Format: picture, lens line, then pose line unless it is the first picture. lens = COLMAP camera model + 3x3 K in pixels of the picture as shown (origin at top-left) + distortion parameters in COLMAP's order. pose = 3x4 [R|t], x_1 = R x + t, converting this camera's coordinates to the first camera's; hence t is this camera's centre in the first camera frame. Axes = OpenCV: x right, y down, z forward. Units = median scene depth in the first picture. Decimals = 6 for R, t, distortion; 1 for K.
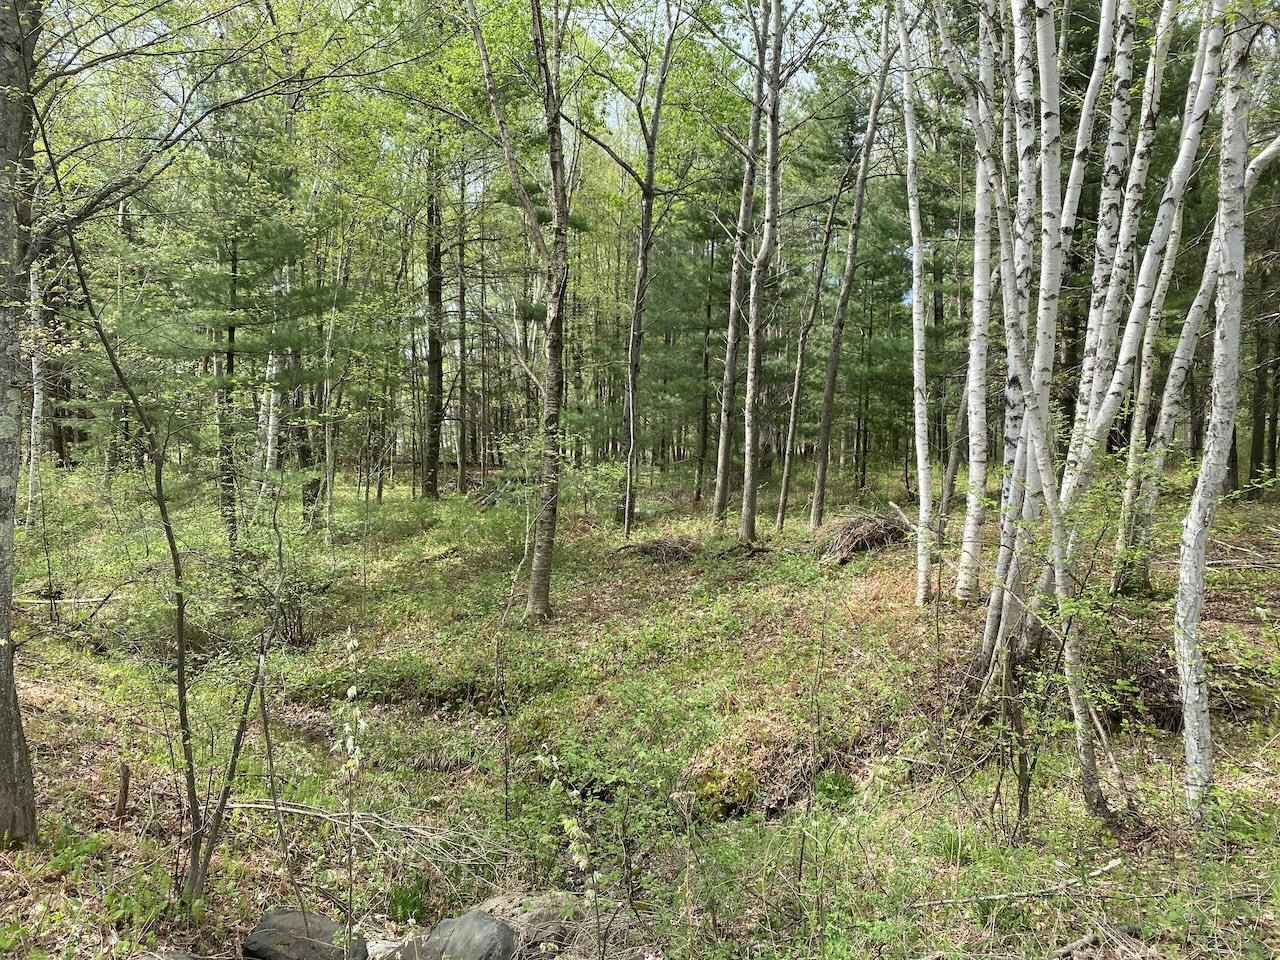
lens RADIAL K [[967.8, 0, 634.5], [0, 967.8, 477.1], [0, 0, 1]] dist [0.052624, -0.063073]
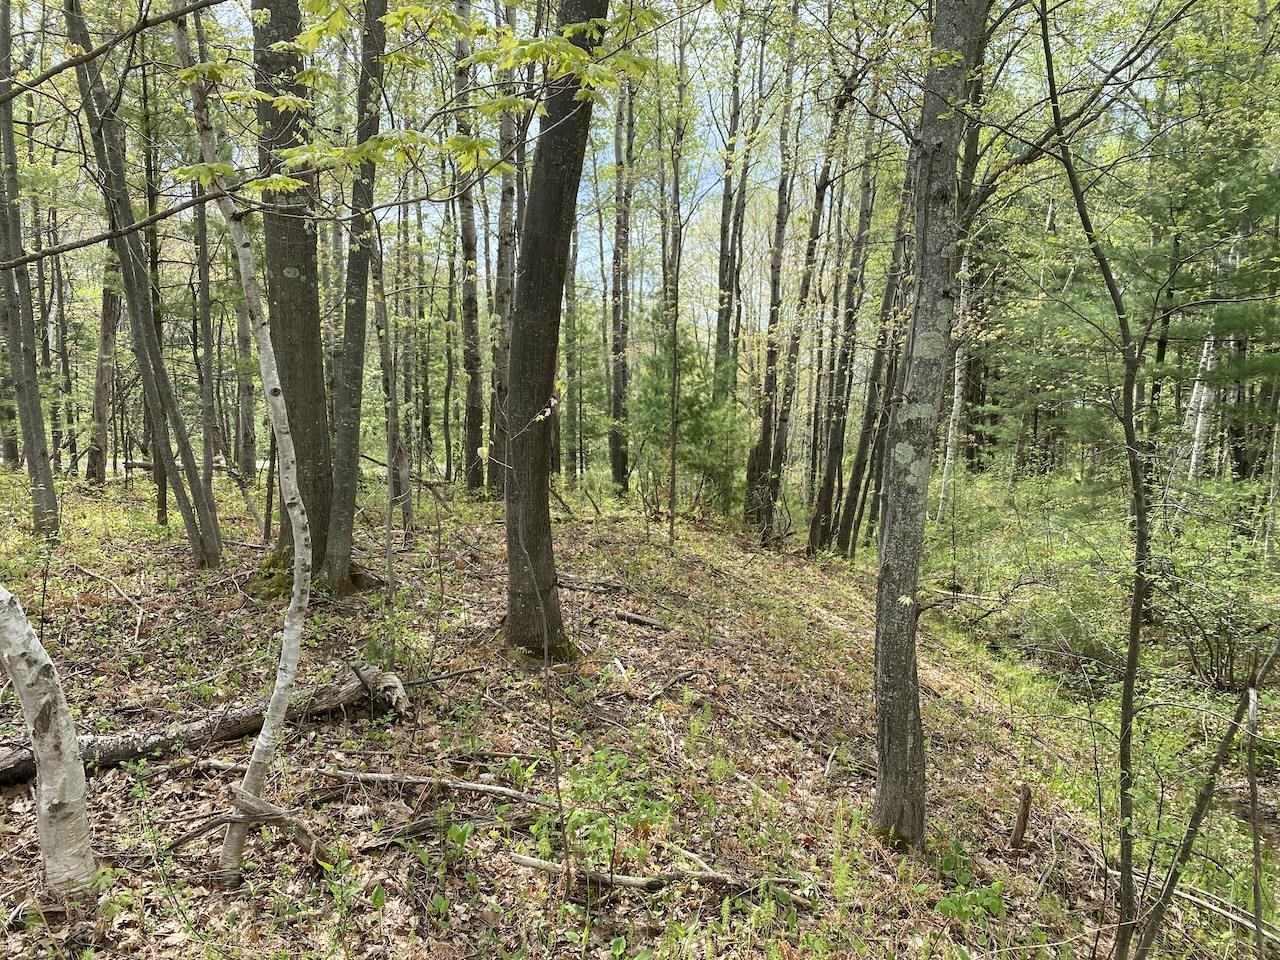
lens RADIAL K [[967.8, 0, 634.5], [0, 967.8, 477.1], [0, 0, 1]] dist [0.052624, -0.063073]
pose [[0.649650, 0.063274, -0.757596, -0.104258], [-0.080700, 0.996640, 0.014038, 0.041456], [0.755938, 0.052018, 0.652573, 0.164829]]
